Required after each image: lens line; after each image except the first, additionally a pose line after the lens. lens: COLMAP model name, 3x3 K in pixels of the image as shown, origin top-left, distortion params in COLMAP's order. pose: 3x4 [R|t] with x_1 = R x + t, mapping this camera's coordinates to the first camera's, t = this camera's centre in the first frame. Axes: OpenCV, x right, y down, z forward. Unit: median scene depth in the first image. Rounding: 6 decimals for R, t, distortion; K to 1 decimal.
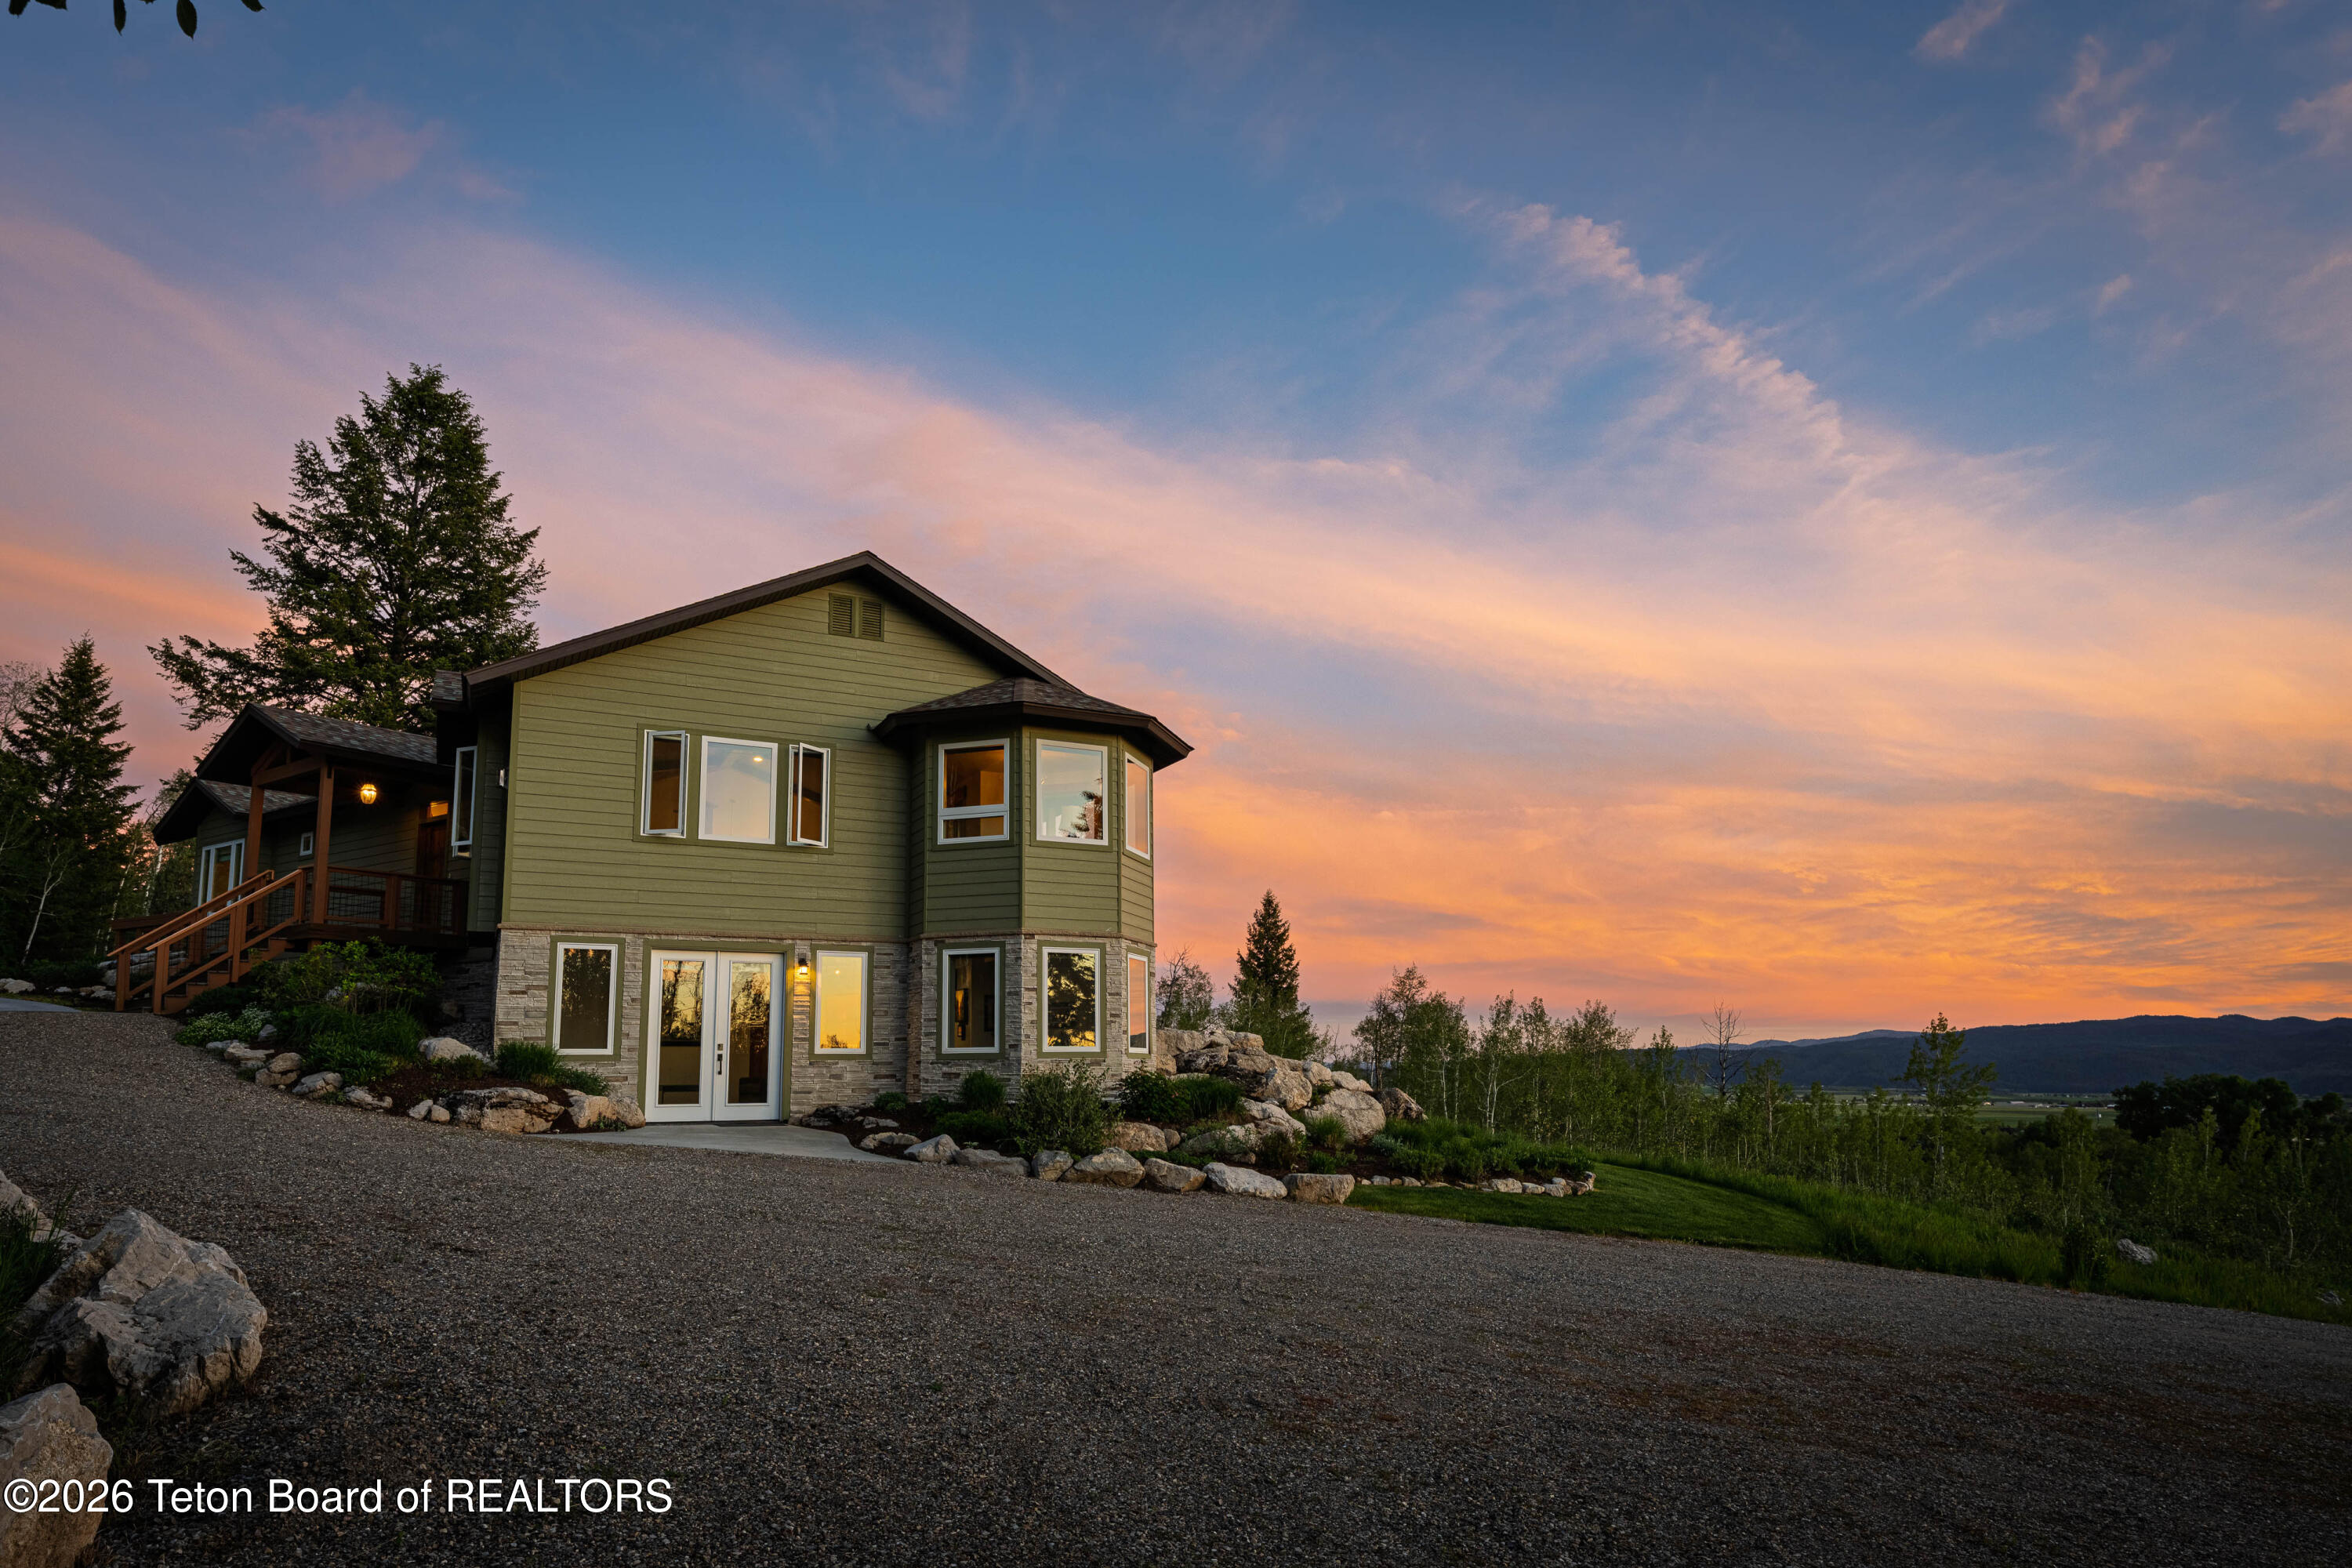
lens RADIAL K [[1313.4, 0, 1172.8], [0, 1313.4, 908.4], [0, 0, 1]] dist [0.003098, -0.000241]
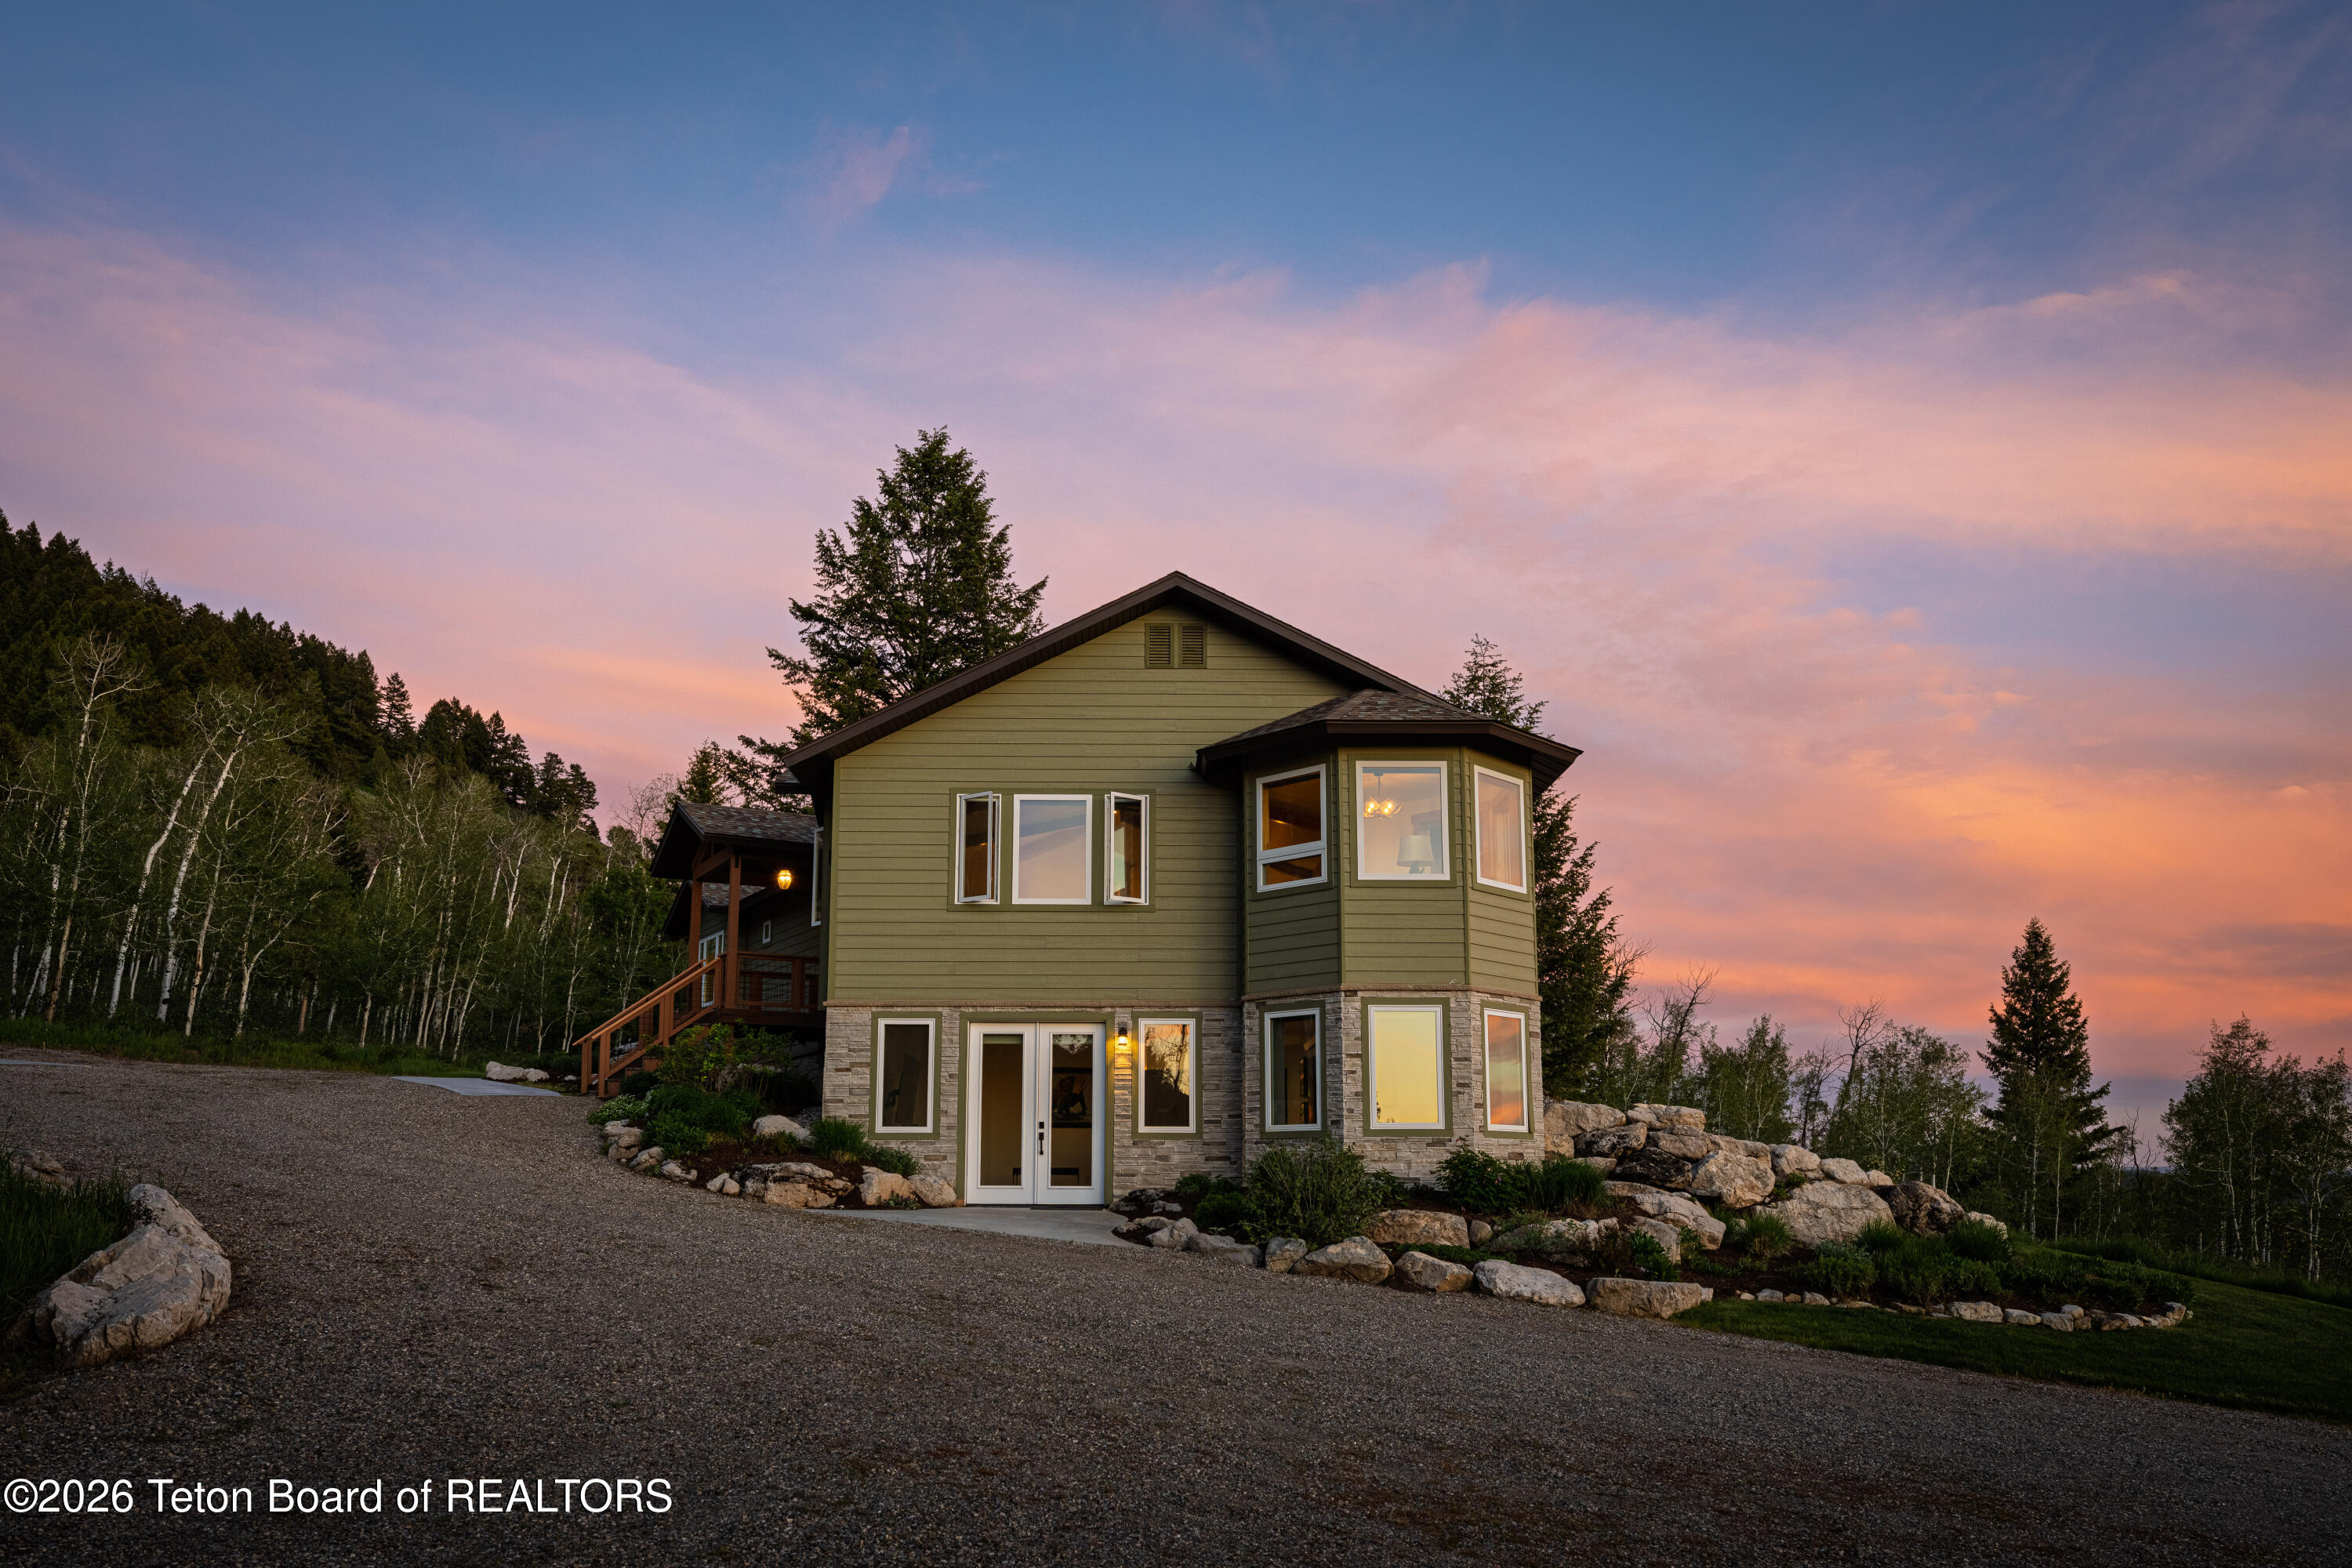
lens RADIAL K [[1642.0, 0, 1178.3], [0, 1642.0, 940.0], [0, 0, 1]] dist [0.000758, 0.000904]
pose [[0.897268, -0.054313, -0.438134, 0.253691], [0.046091, 0.998505, -0.029390, 0.012692], [0.439075, 0.006176, 0.898429, -0.005126]]
